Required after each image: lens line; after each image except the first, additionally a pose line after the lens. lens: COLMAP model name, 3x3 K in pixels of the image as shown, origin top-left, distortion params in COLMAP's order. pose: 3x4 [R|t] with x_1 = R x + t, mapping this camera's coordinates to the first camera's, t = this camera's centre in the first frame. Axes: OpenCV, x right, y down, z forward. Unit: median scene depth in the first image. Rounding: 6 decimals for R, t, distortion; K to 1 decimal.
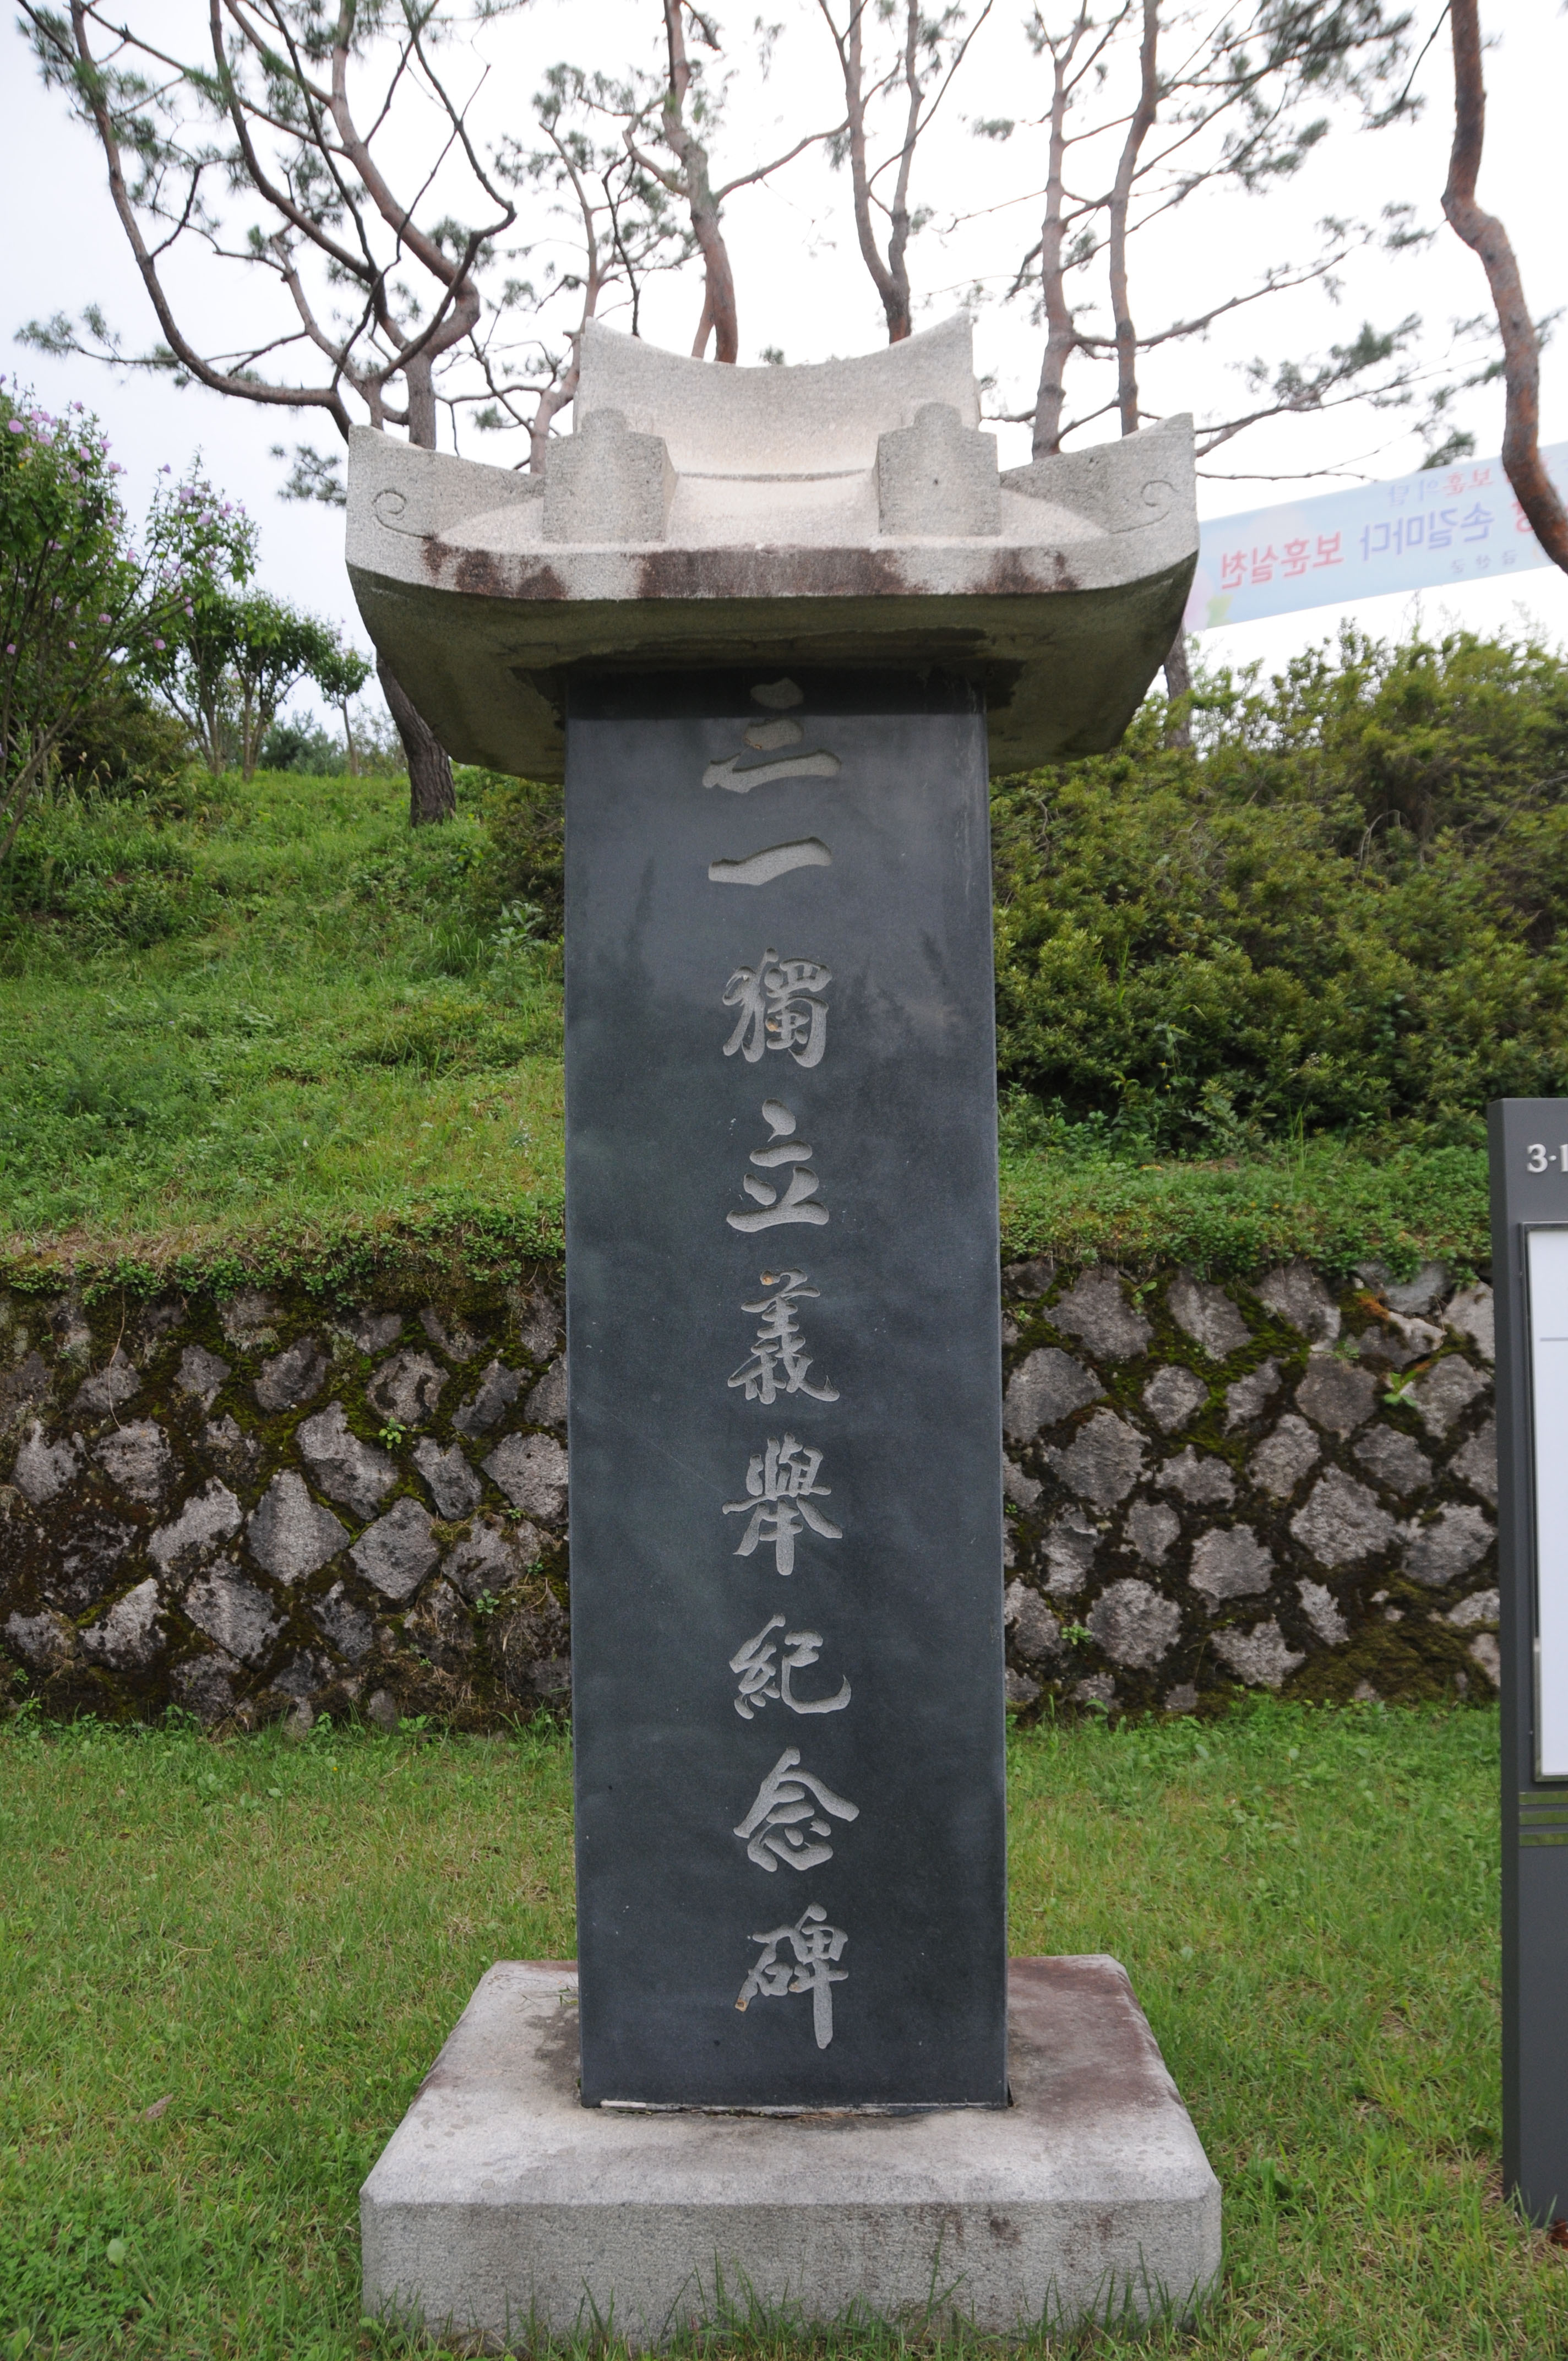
lens RADIAL K [[1838.3, 0, 809.4], [0, 1838.3, 1219.6], [0, 0, 1]] dist [-0.156646, 0.115372]
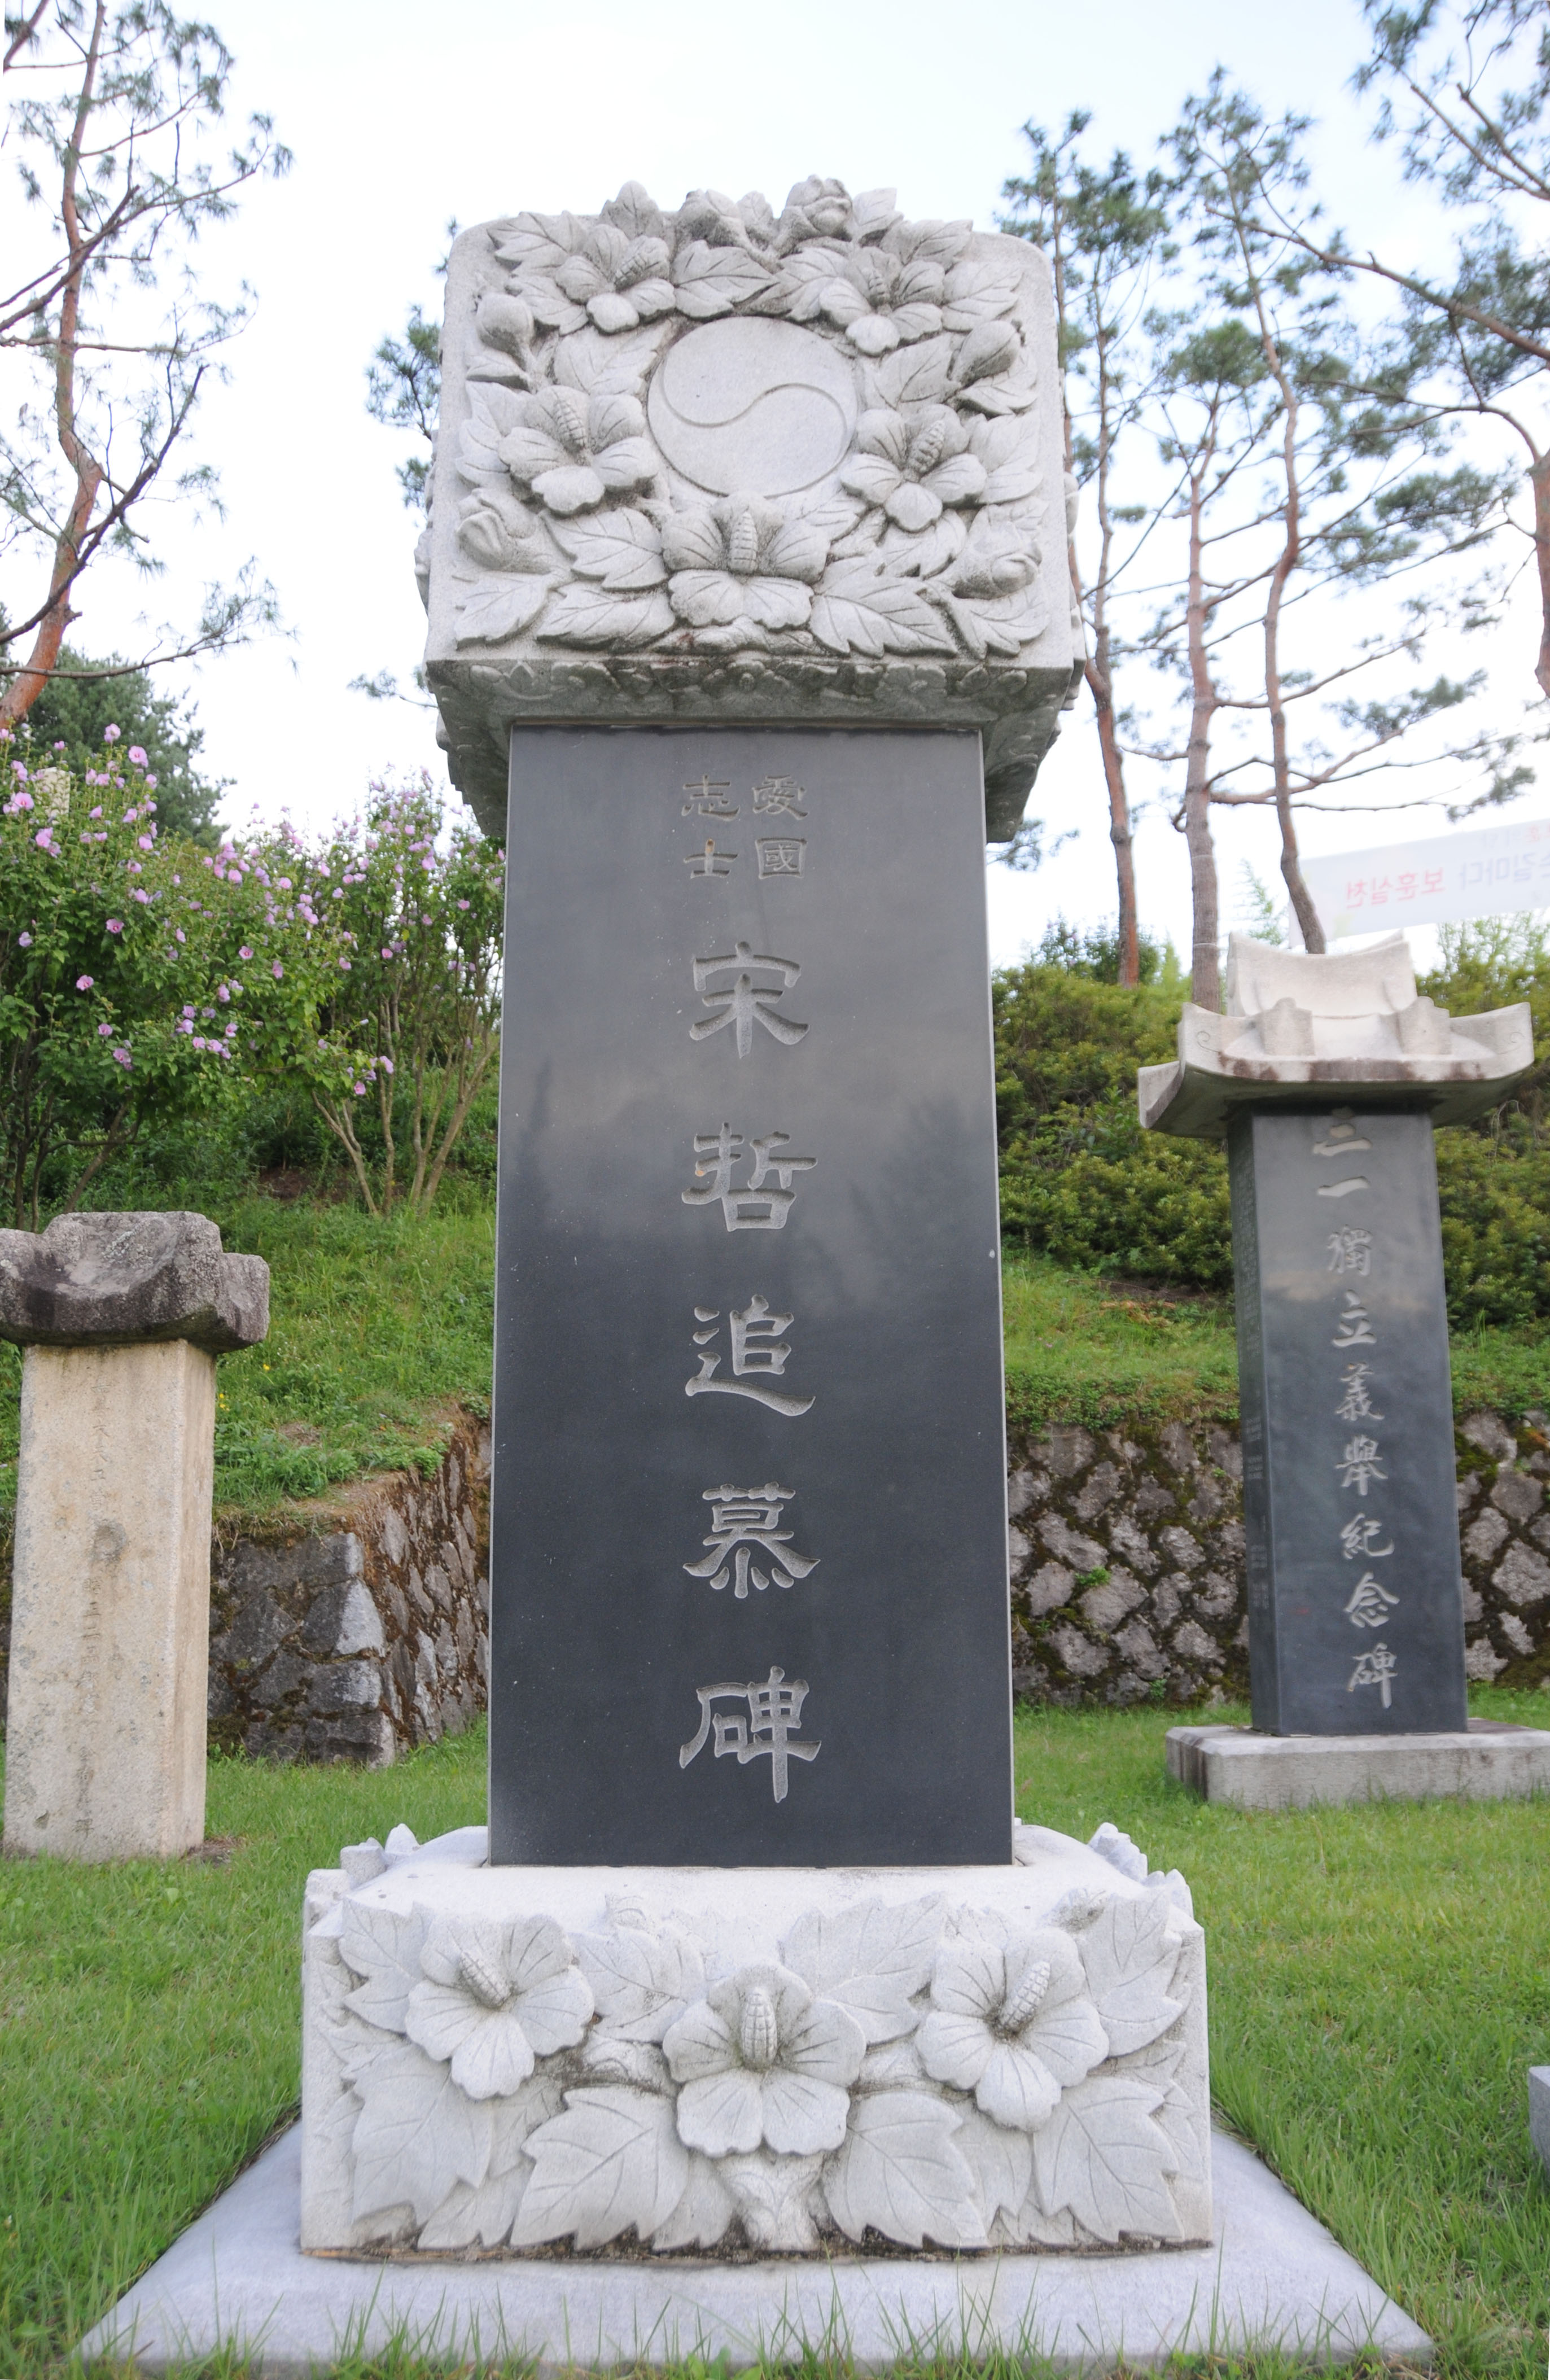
lens RADIAL K [[1953.0, 0, 780.9], [0, 1953.0, 1219.9], [0, 0, 1]] dist [-0.154095, 0.137161]
pose [[0.999976, 0.003052, -0.006258, -0.326926], [-0.003805, 0.992281, -0.123951, 0.068545], [0.005831, 0.123972, 0.992269, -0.646073]]
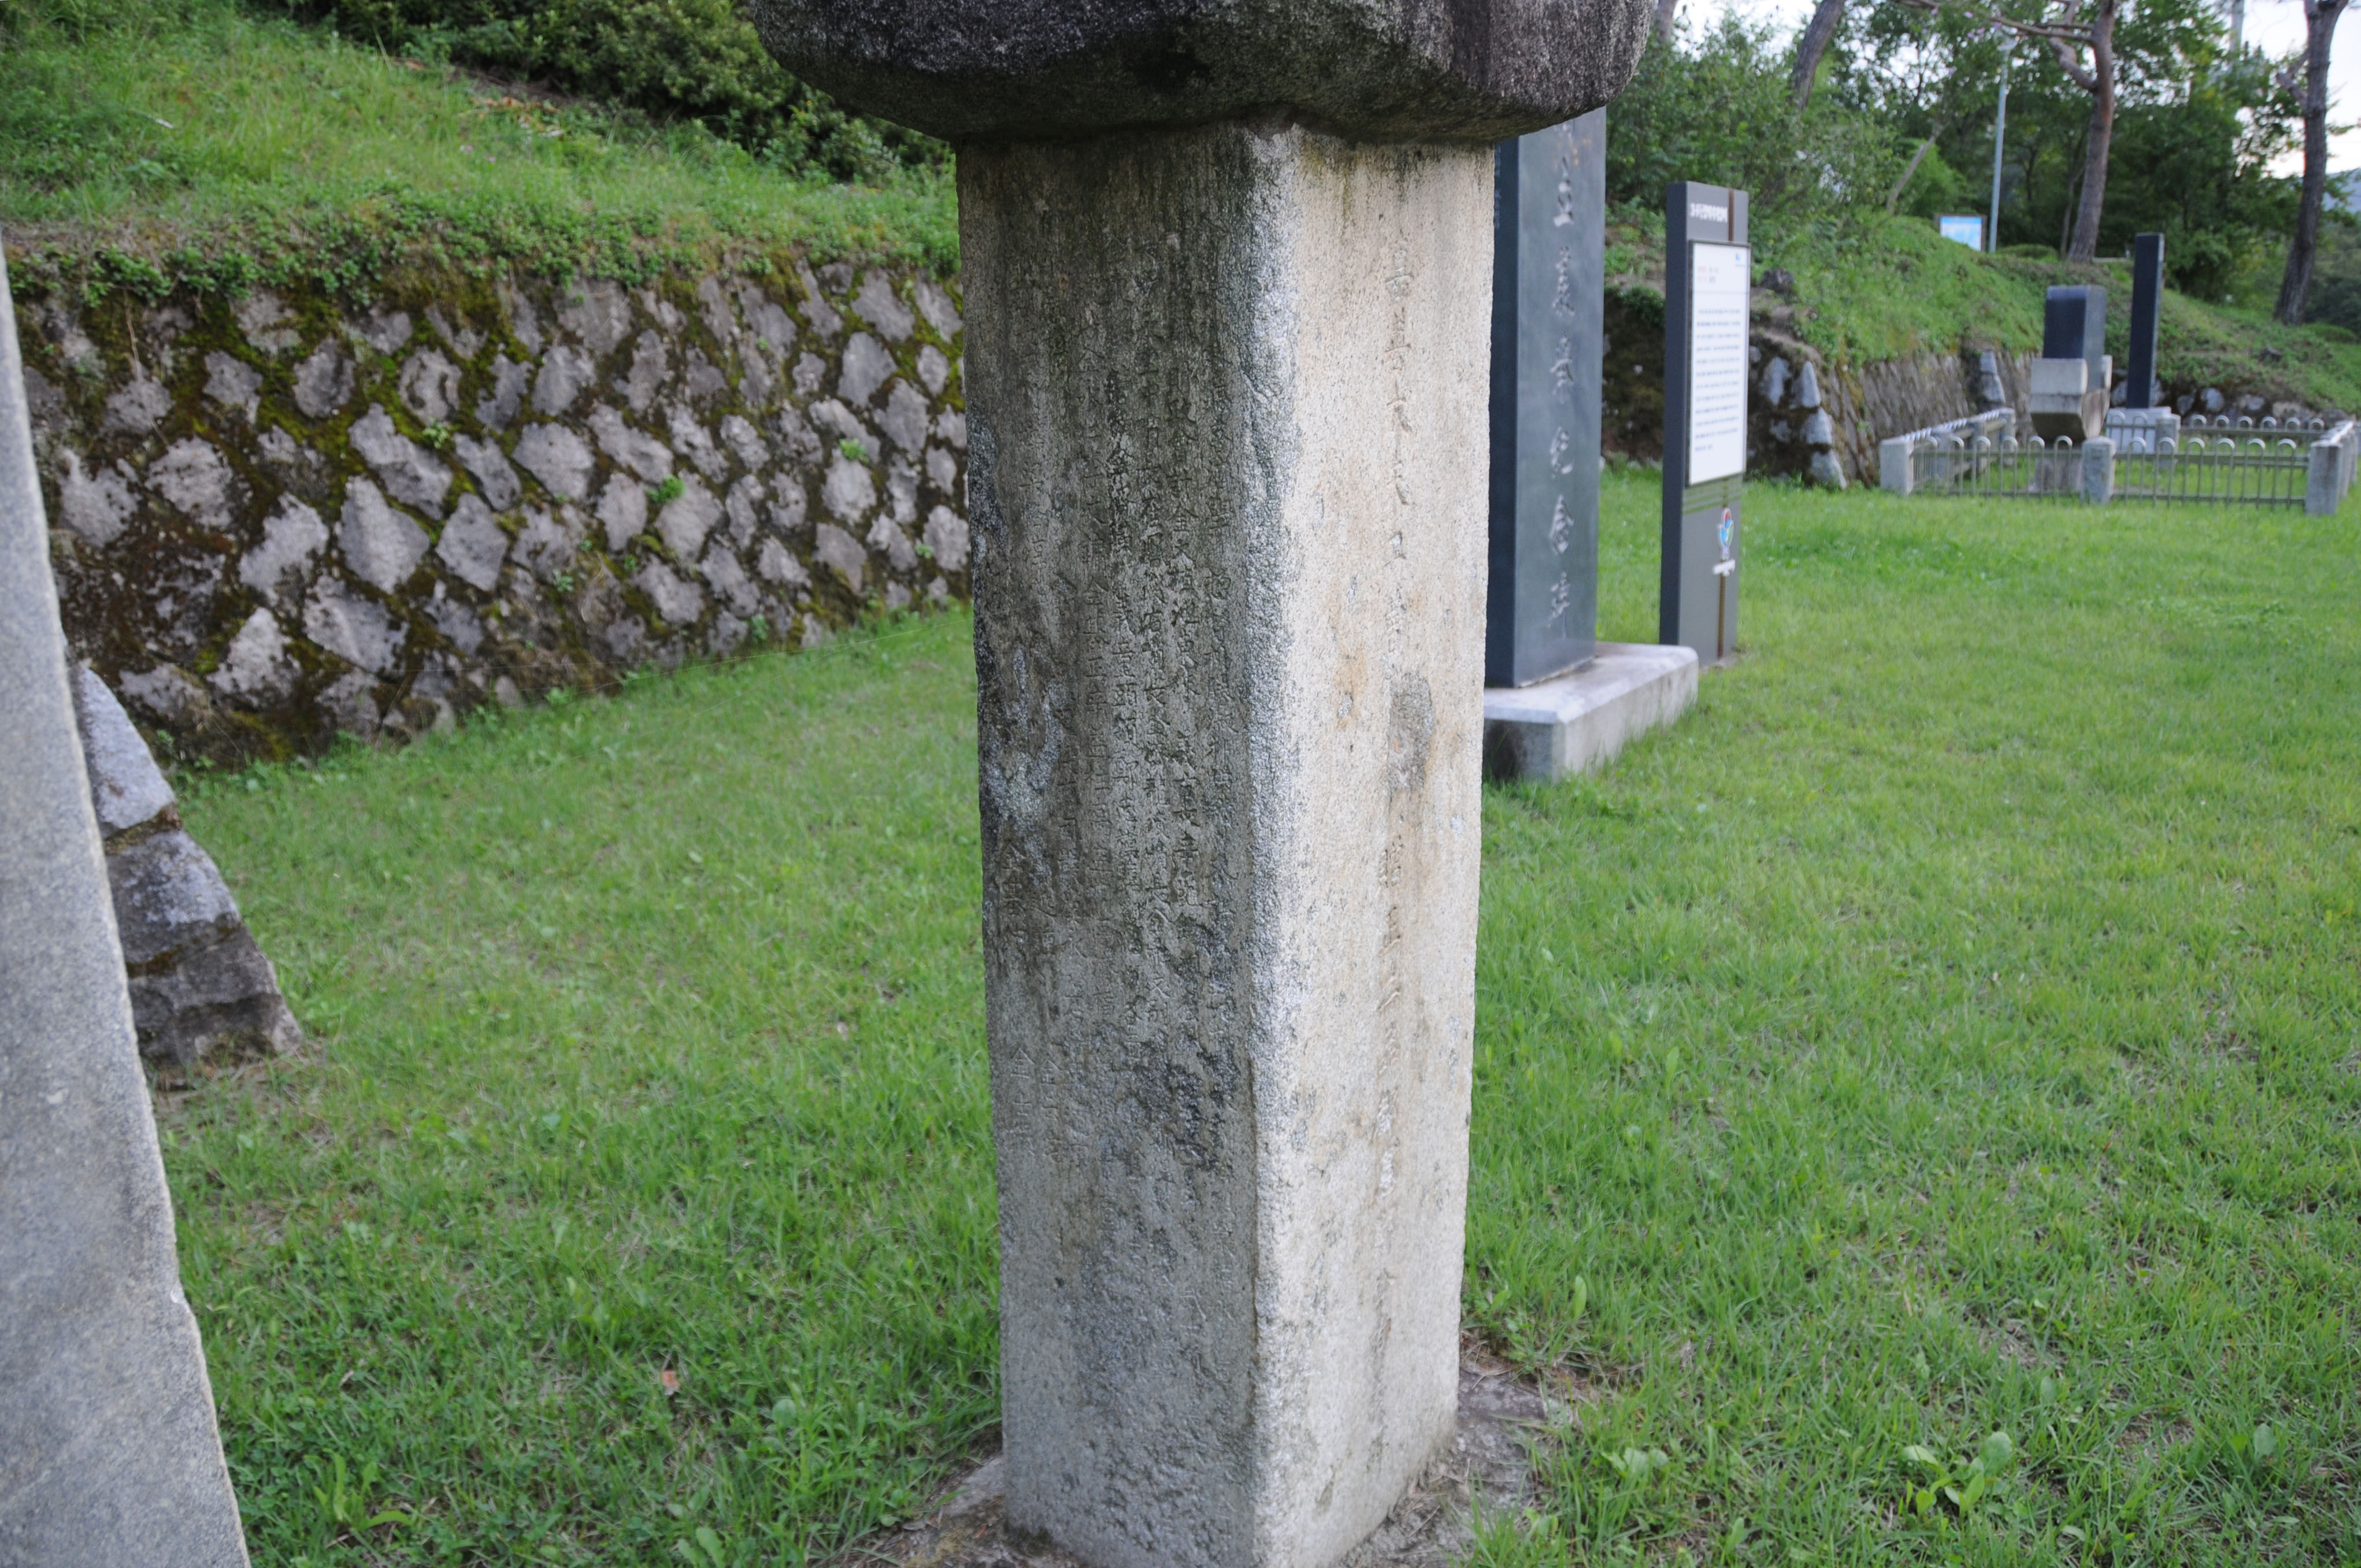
lens RADIAL K [[1922.7, 0, 1171.4], [0, 1922.7, 854.6], [0, 0, 1]] dist [-0.177163, 0.127901]
pose [[0.535238, -0.228147, 0.813307, -0.905984], [-0.023488, 0.958442, 0.284318, 0.040059], [-0.844374, -0.171281, 0.507636, 0.103364]]
